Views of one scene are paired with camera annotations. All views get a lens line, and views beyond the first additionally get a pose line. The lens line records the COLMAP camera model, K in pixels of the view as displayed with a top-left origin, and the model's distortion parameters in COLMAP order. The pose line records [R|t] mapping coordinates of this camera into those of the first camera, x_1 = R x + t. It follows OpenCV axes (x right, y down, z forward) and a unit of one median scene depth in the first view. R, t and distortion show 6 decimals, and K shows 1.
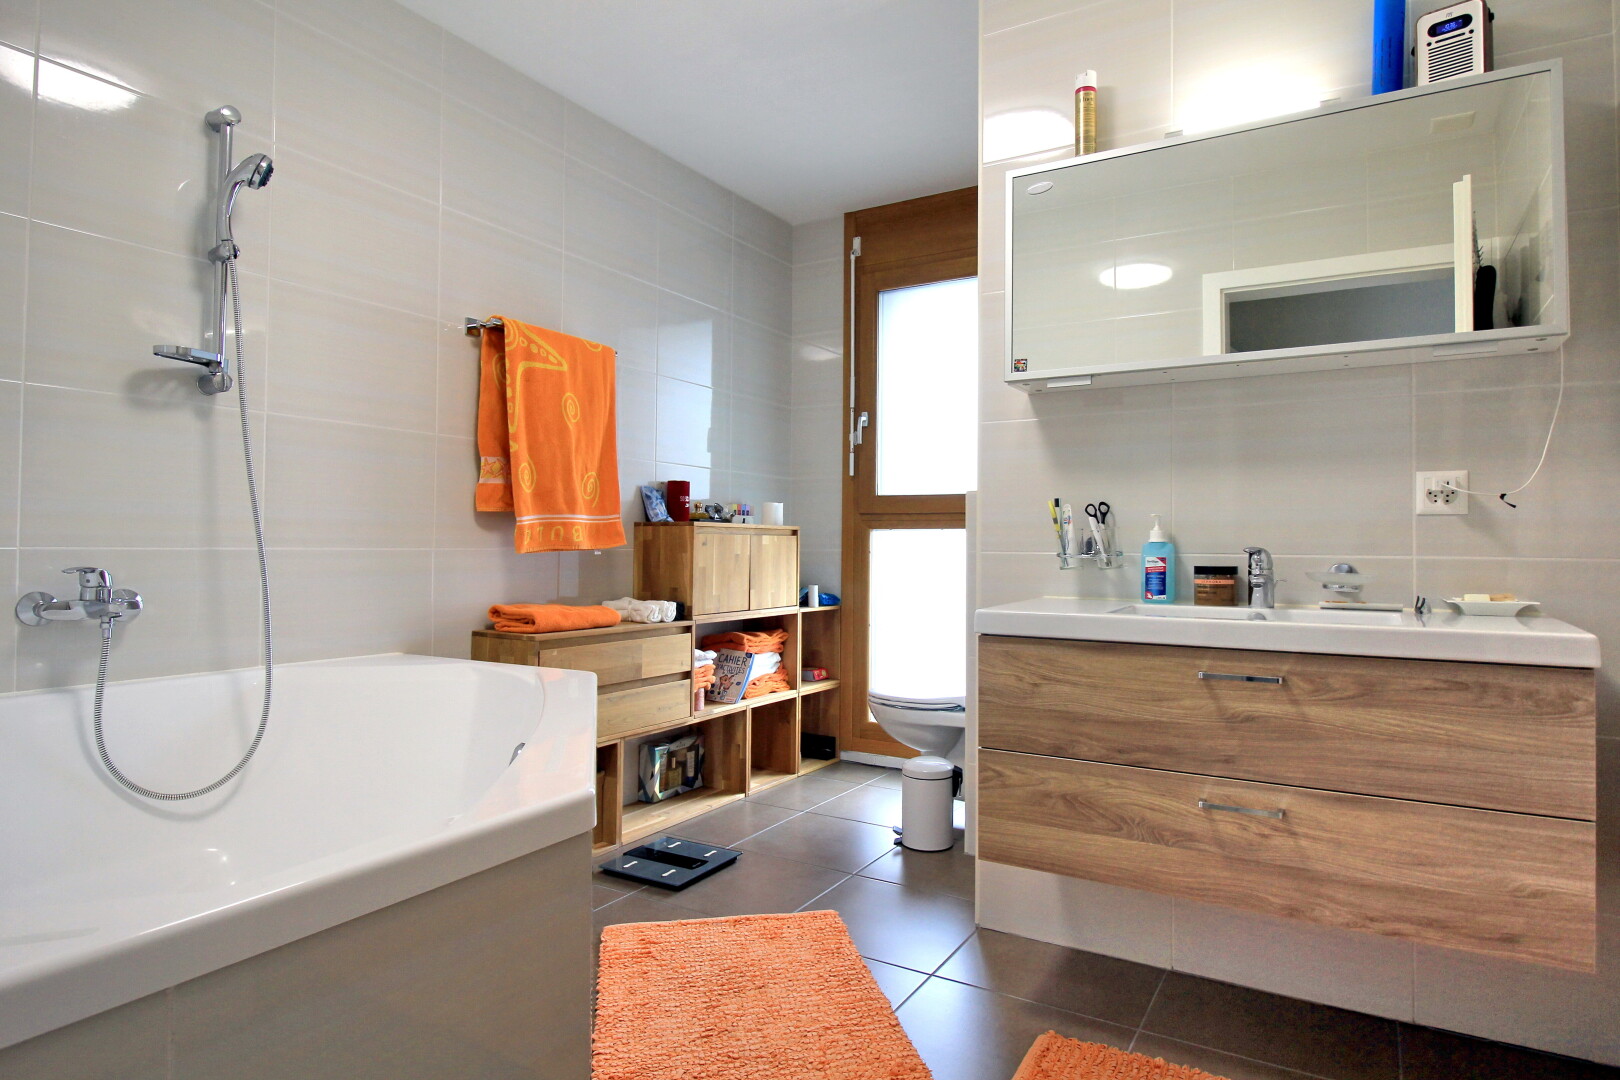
lens RADIAL K [[906.1, 0, 828.3], [0, 906.1, 520.4], [0, 0, 1]] dist [0.001782, -0.012857]
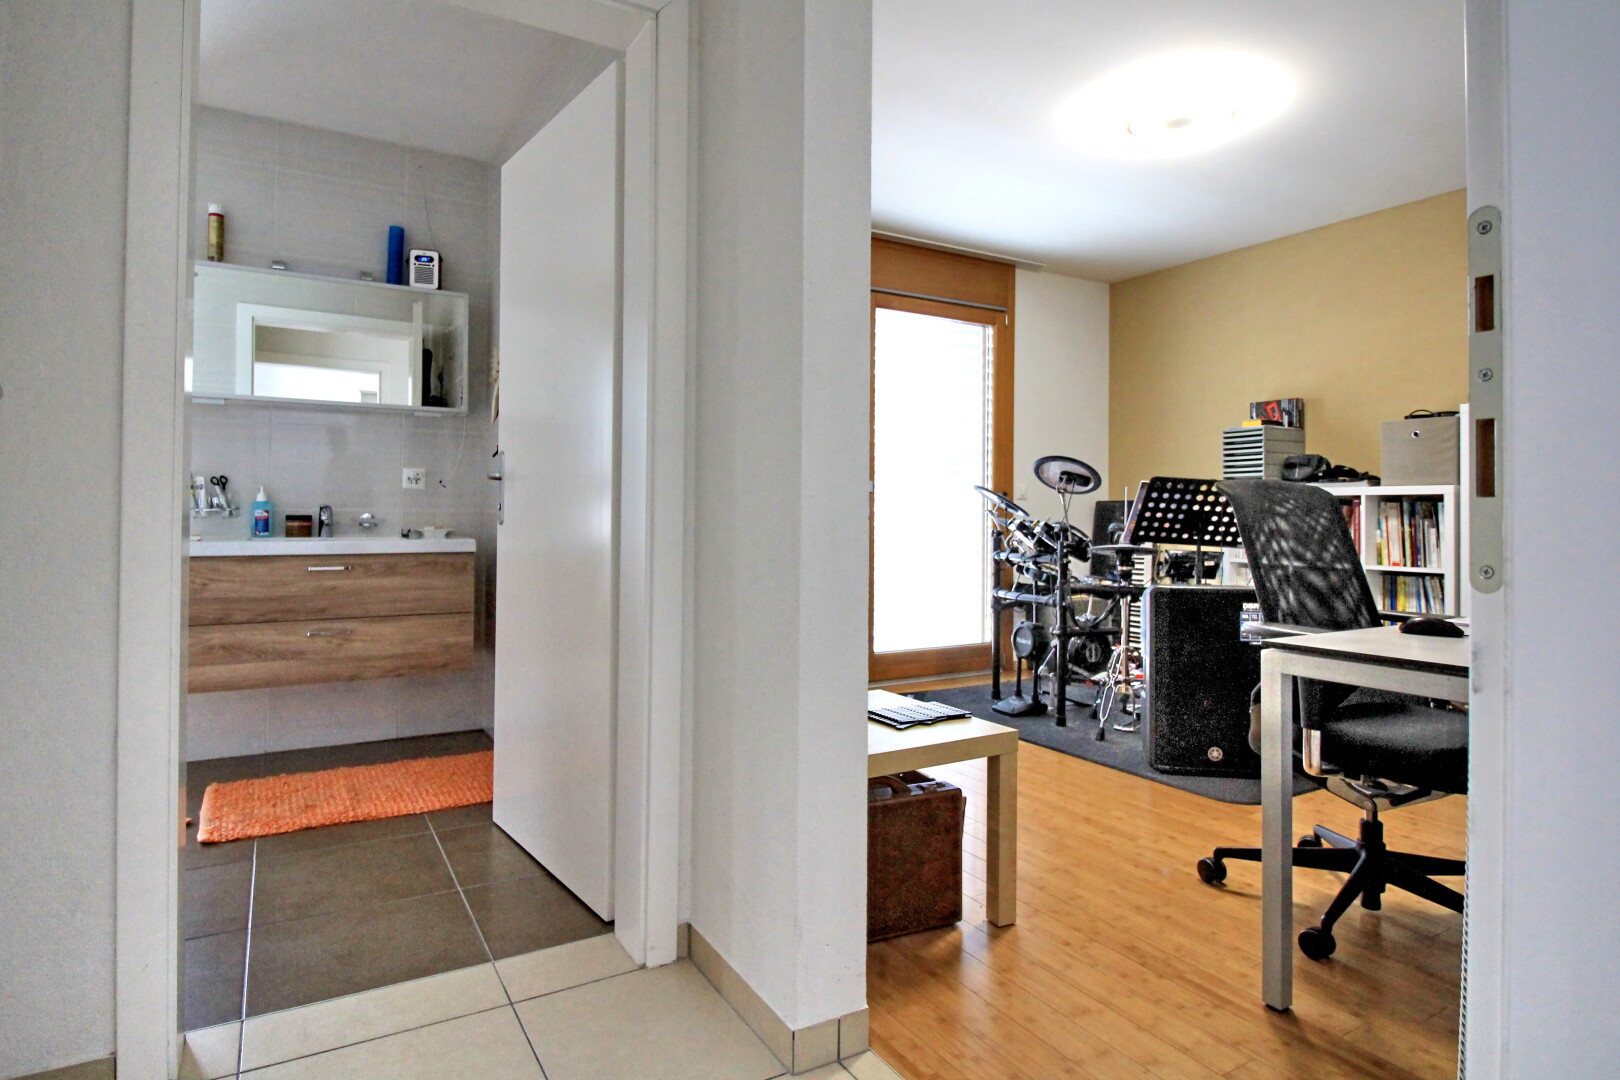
lens RADIAL K [[906.1, 0, 828.3], [0, 906.1, 520.4], [0, 0, 1]] dist [0.001782, -0.012857]
pose [[0.480298, -0.012298, 0.877019, -0.709764], [-0.029203, 0.999123, 0.030003, -0.025869], [-0.876619, -0.040022, 0.479517, -0.856230]]
